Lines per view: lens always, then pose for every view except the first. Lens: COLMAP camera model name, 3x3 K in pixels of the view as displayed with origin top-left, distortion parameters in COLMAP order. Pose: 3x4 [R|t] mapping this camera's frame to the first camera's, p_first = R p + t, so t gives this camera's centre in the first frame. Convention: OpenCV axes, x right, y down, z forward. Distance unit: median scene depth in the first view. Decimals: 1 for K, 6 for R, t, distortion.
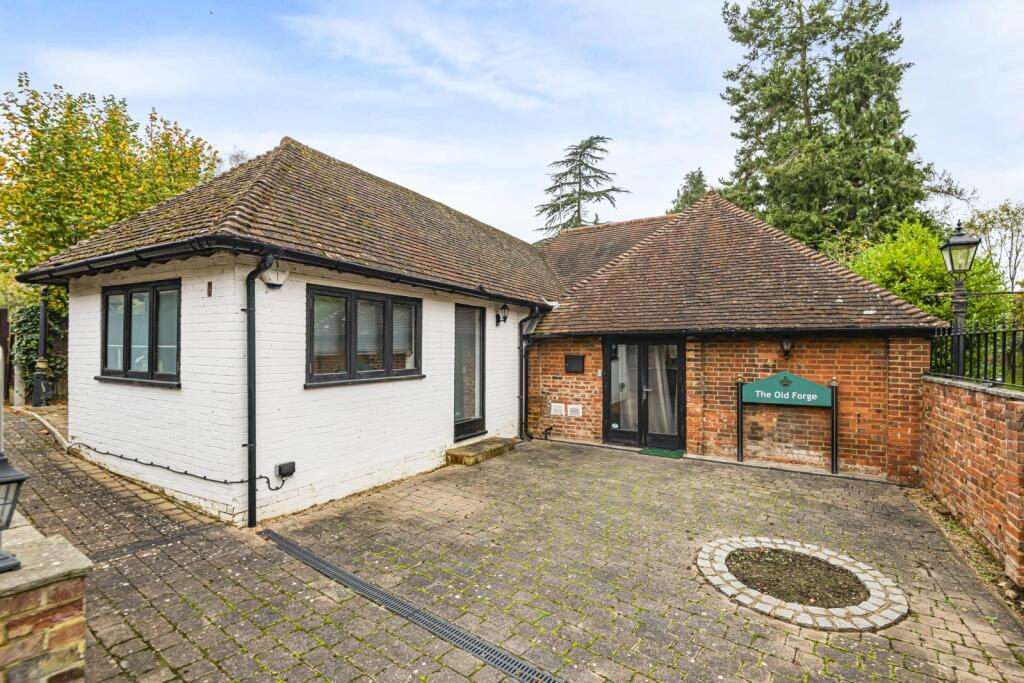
lens RADIAL K [[492.3, 0, 521.6], [0, 492.3, 349.1], [0, 0, 1]] dist [-0.009404, -0.007035]
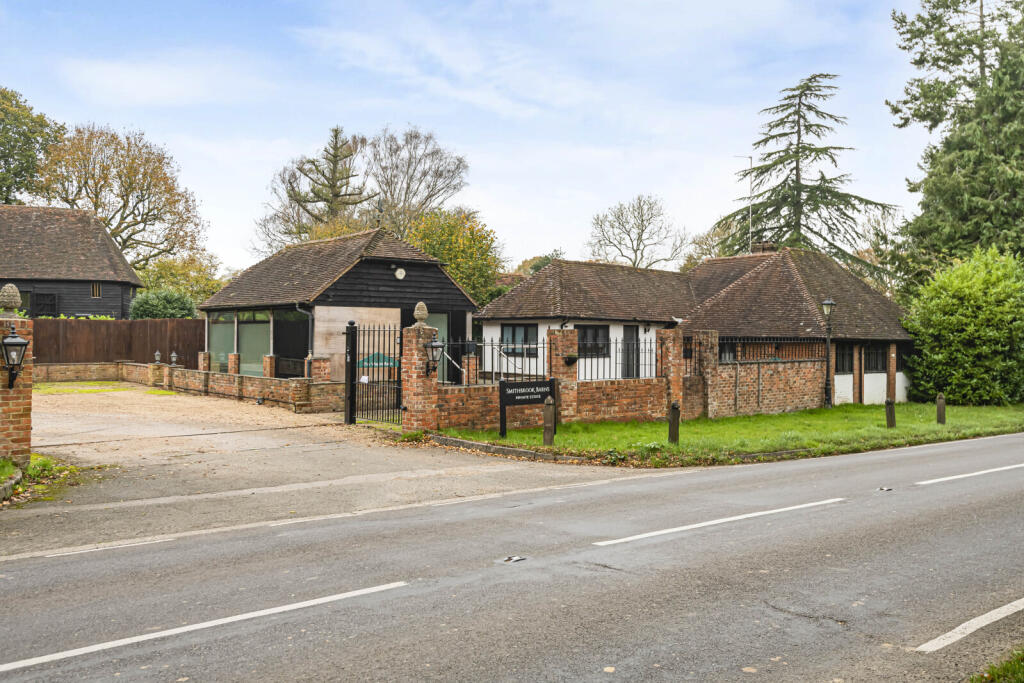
lens RADIAL K [[906.8, 0, 517.8], [0, 906.8, 341.1], [0, 0, 1]] dist [0.069841, -0.009197]
pose [[0.960620, 0.001083, -0.277862, 0.101093], [-0.001368, 0.999999, -0.000834, -0.002765], [0.277861, 0.001182, 0.960621, -0.569295]]
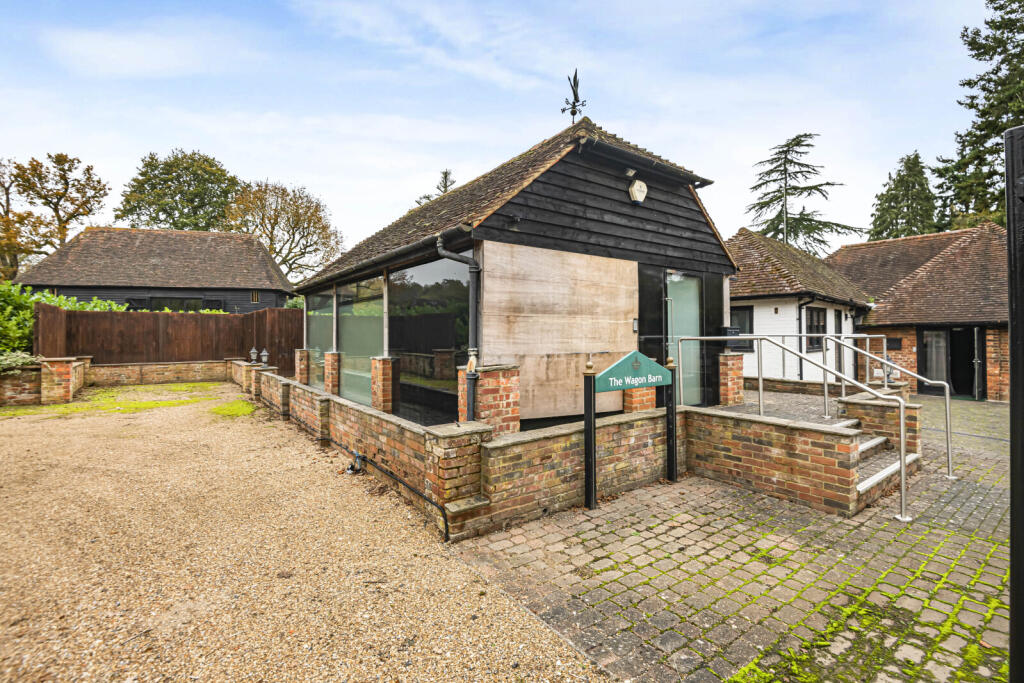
lens RADIAL K [[492.3, 0, 520.7], [0, 492.3, 328.2], [0, 0, 1]] dist [-0.009404, -0.007035]
pose [[0.954578, -0.014816, -0.297592, -0.125698], [0.009359, 0.999761, -0.019755, 0.000091], [0.297814, 0.016072, 0.954489, -0.186755]]
